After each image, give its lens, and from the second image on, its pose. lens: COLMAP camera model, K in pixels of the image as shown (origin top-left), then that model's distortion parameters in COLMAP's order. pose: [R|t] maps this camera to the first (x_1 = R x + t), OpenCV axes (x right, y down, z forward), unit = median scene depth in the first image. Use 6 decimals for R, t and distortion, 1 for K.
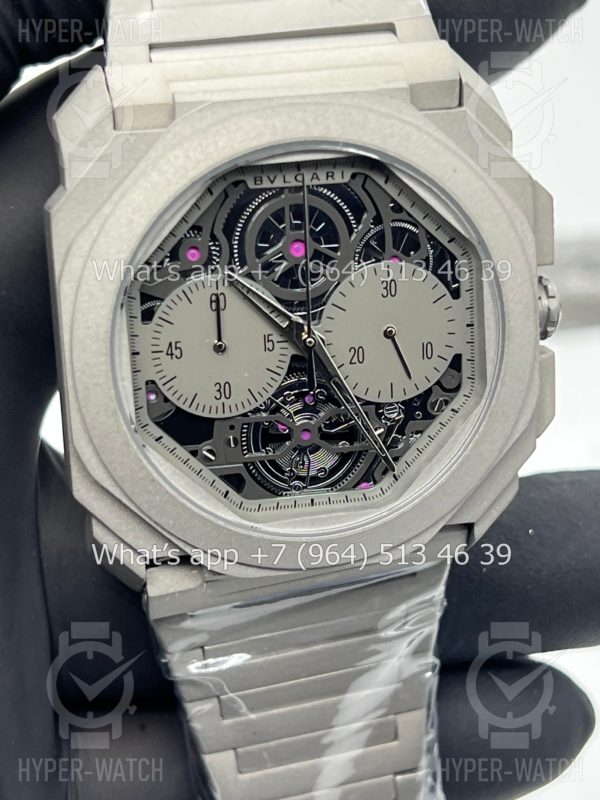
lens RADIAL K [[1818.3, 0, 297.0], [0, 1818.3, 446.0], [0, 0, 1]] dist [0.318403, -0.427039]
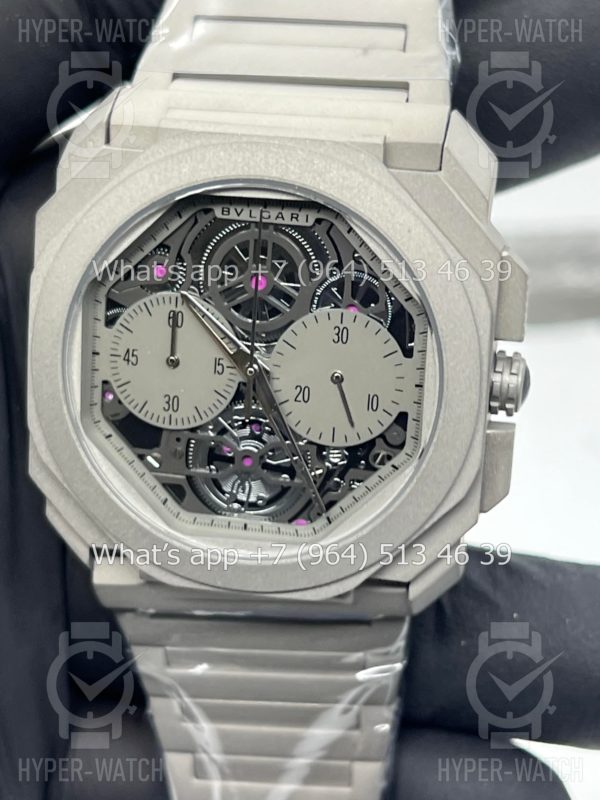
lens RADIAL K [[1818.3, 0, 297.0], [0, 1818.3, 446.0], [0, 0, 1]] dist [0.318403, -0.427039]
pose [[0.919391, 0.189424, -0.344730, 0.391852], [-0.197666, 0.980203, 0.011433, -0.032429], [0.340071, 0.057630, 0.938632, 0.038049]]
